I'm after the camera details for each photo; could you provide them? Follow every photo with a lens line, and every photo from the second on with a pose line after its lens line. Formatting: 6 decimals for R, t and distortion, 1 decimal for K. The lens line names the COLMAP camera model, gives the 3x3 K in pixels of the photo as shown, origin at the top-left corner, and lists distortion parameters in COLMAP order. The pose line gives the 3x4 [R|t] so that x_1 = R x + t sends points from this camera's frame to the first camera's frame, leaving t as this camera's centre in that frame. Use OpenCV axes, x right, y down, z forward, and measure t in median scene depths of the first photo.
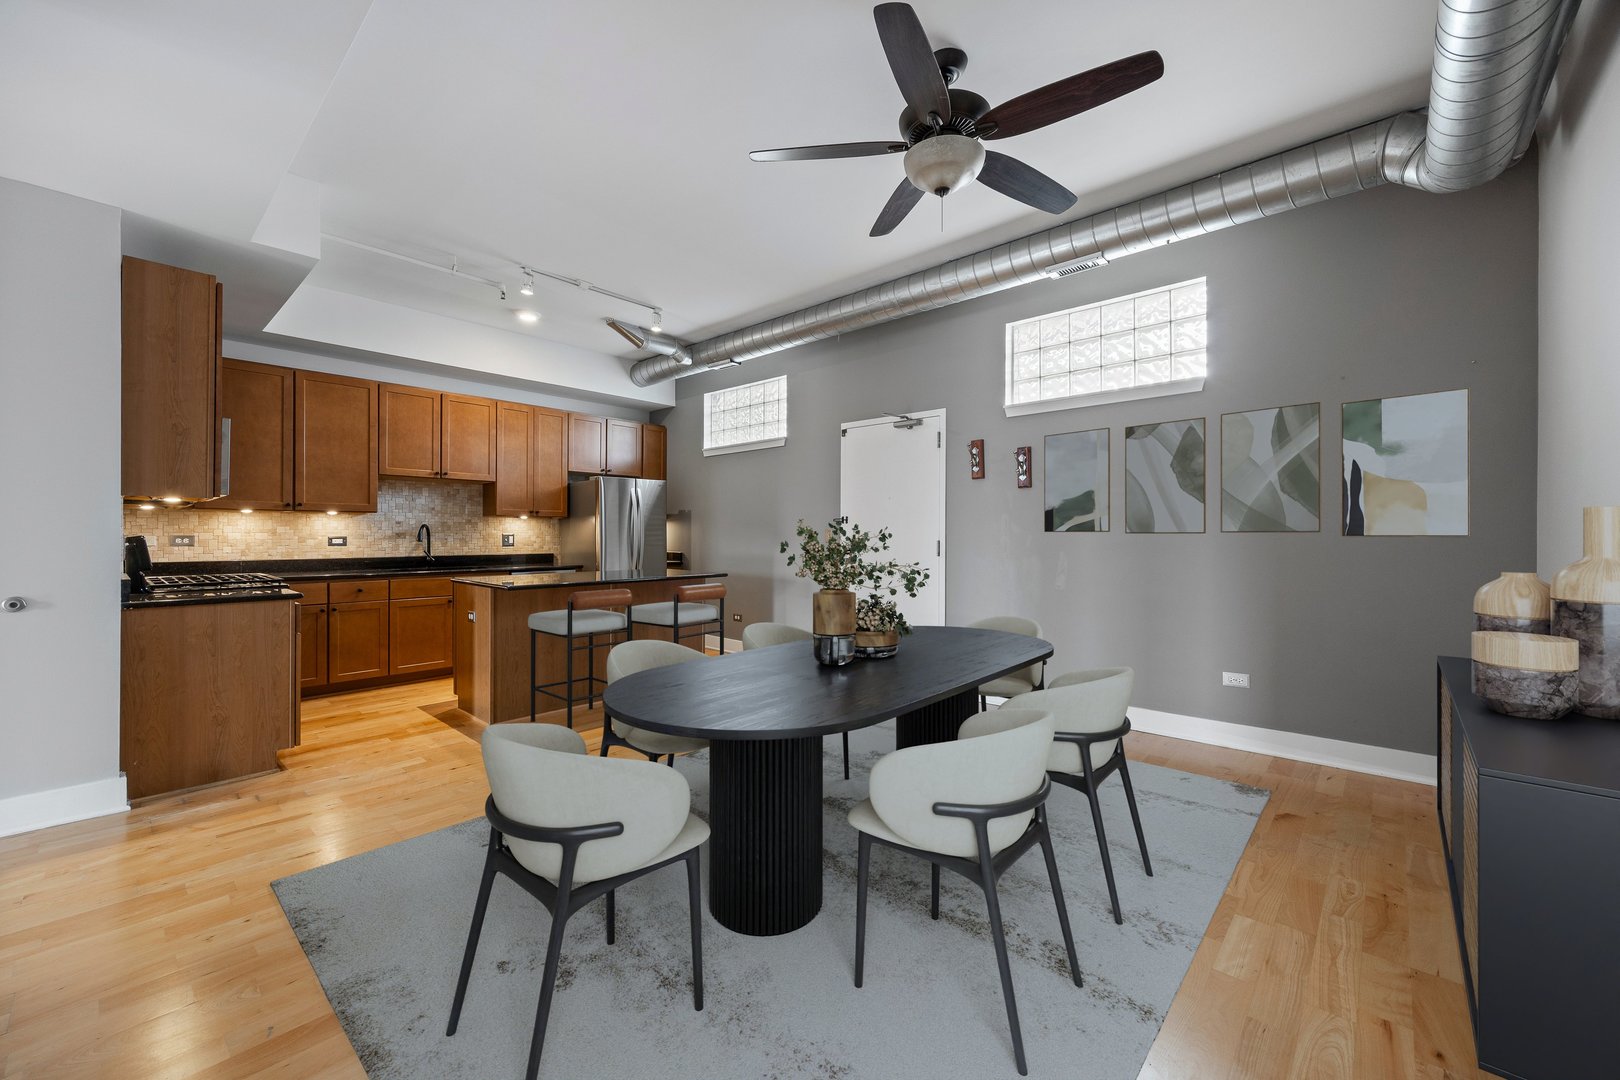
lens RADIAL K [[626.9, 0, 810.0], [0, 626.9, 540.0], [0, 0, 1]] dist [-0.000056, 0.000022]
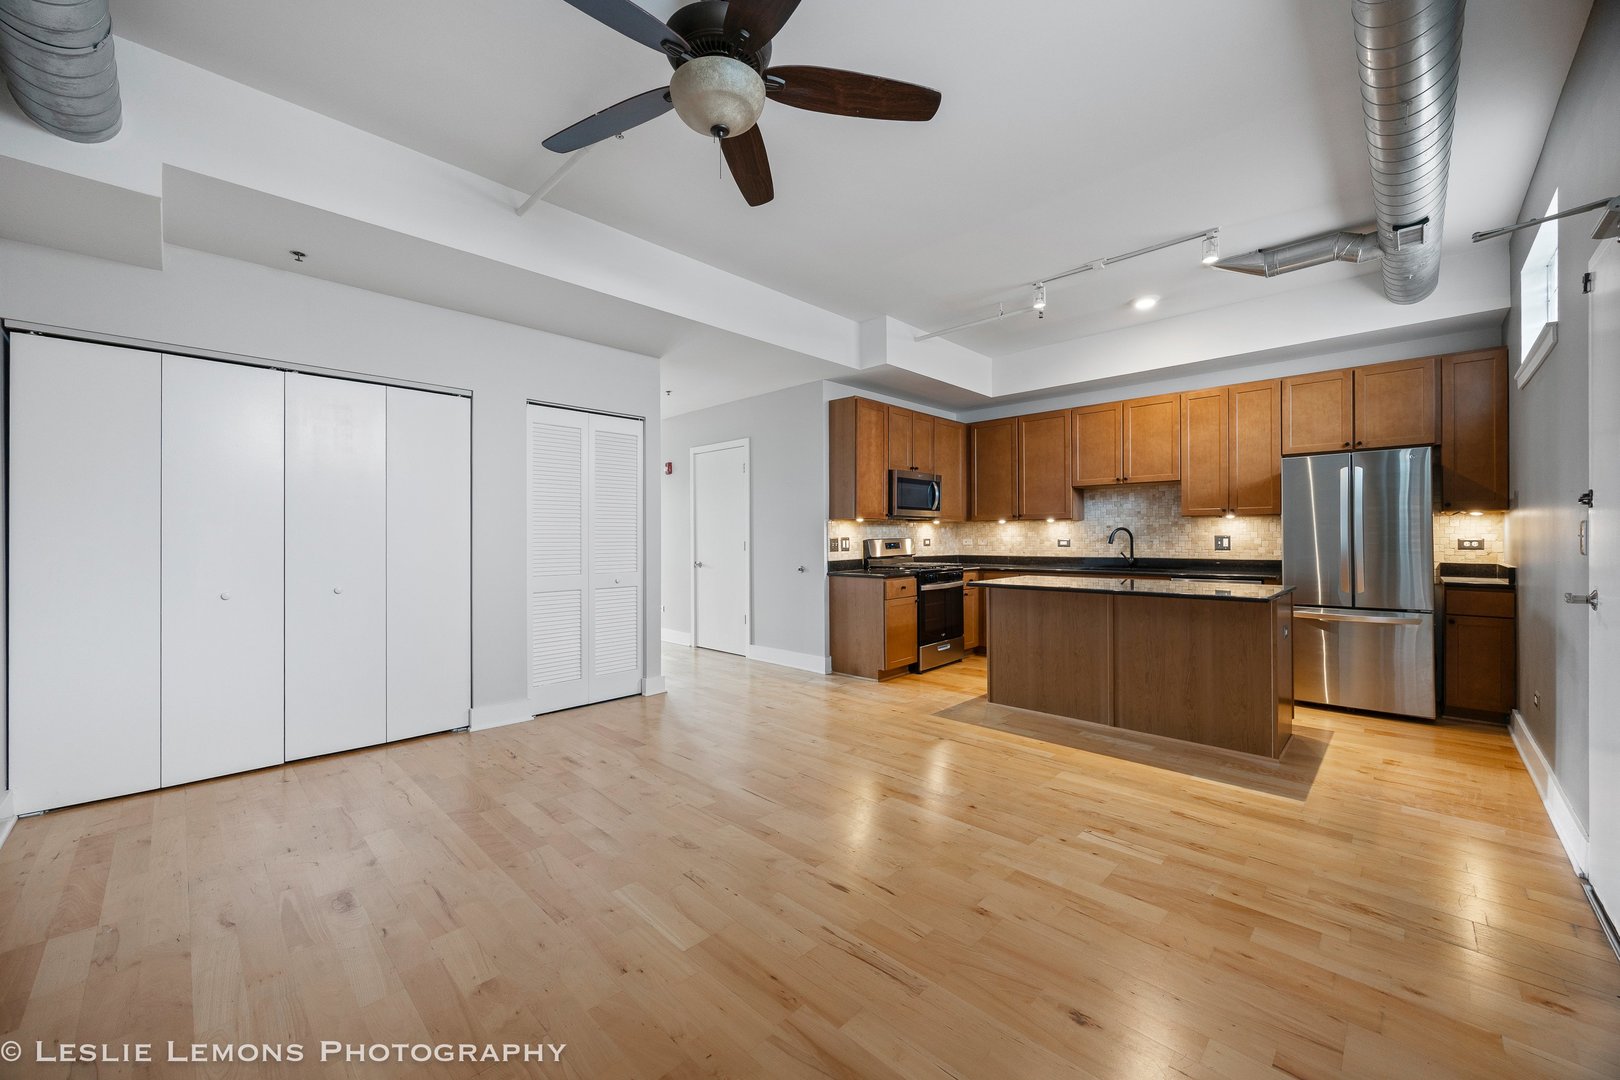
lens RADIAL K [[626.9, 0, 810.0], [0, 626.9, 540.0], [0, 0, 1]] dist [-0.000056, 0.000022]
pose [[-0.029718, 0.000869, -0.999558, 0.503934], [-0.004224, 0.999991, 0.000995, -0.003126], [0.999549, 0.004252, -0.029714, 0.541402]]
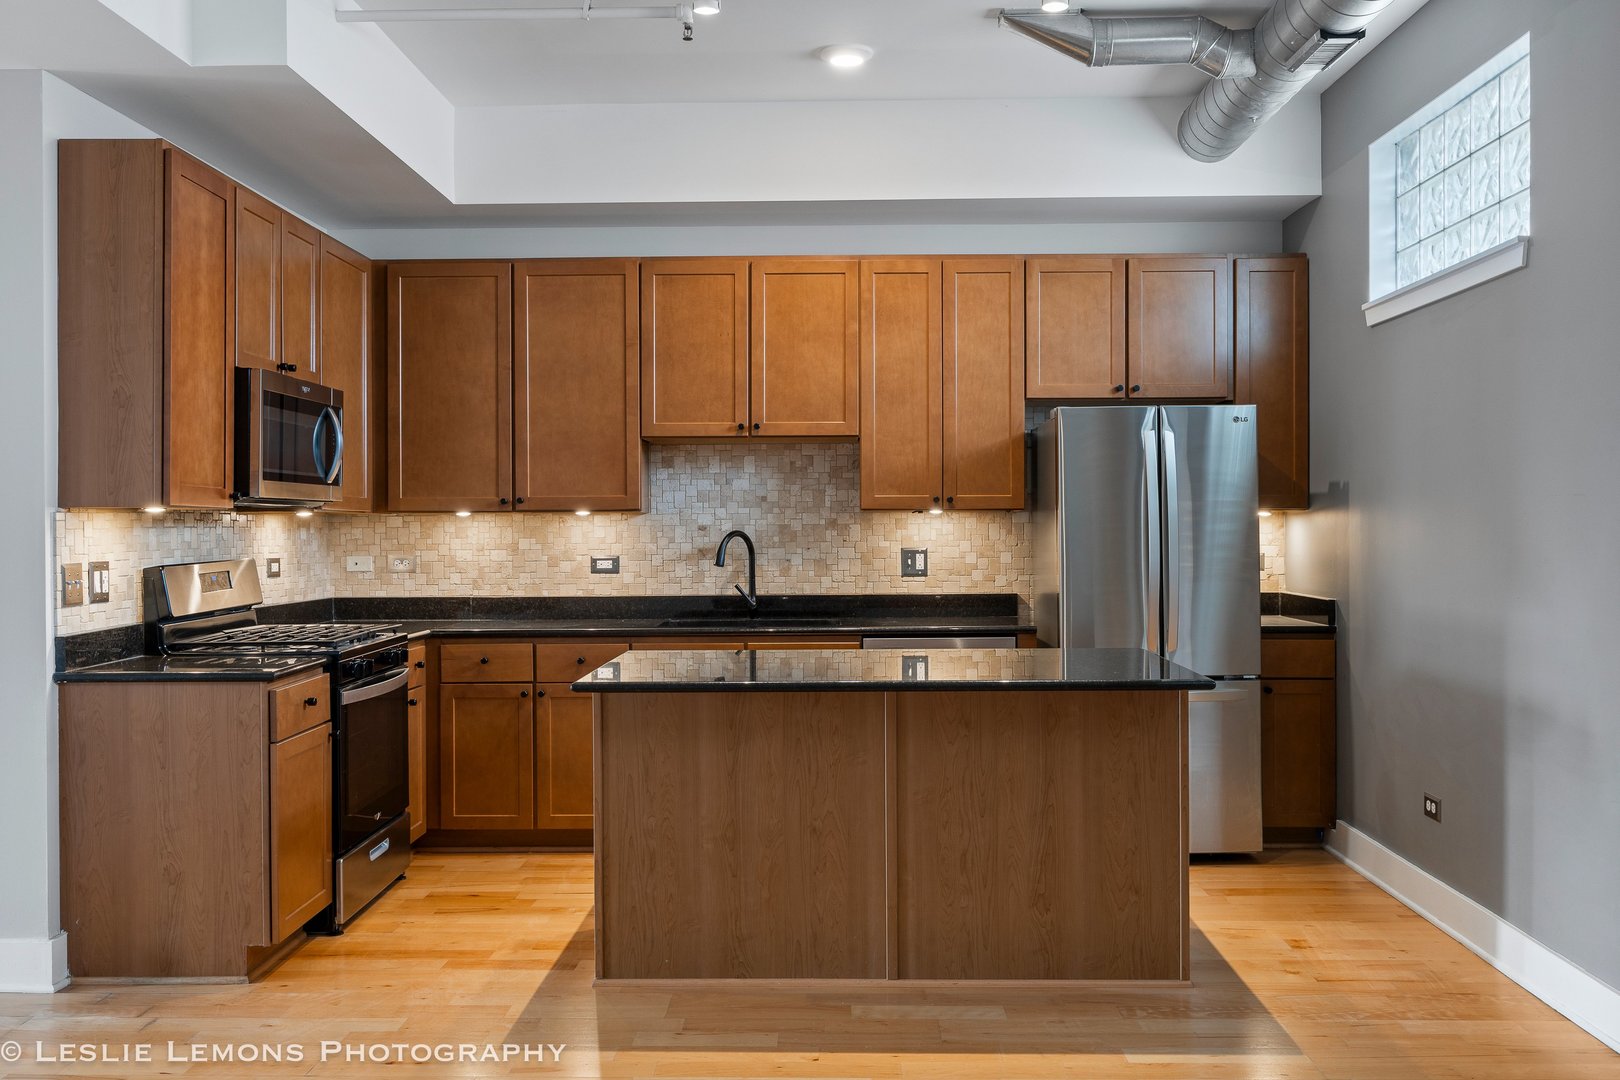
lens RADIAL K [[1421.9, 0, 810.0], [0, 1421.9, 540.0], [0, 0, 1]] dist [-0.004901, -0.000400]
pose [[0.659559, 0.001190, -0.751652, 0.284439], [0.000243, 0.999998, 0.001796, -0.021652], [0.751653, -0.001367, 0.659557, 0.329767]]
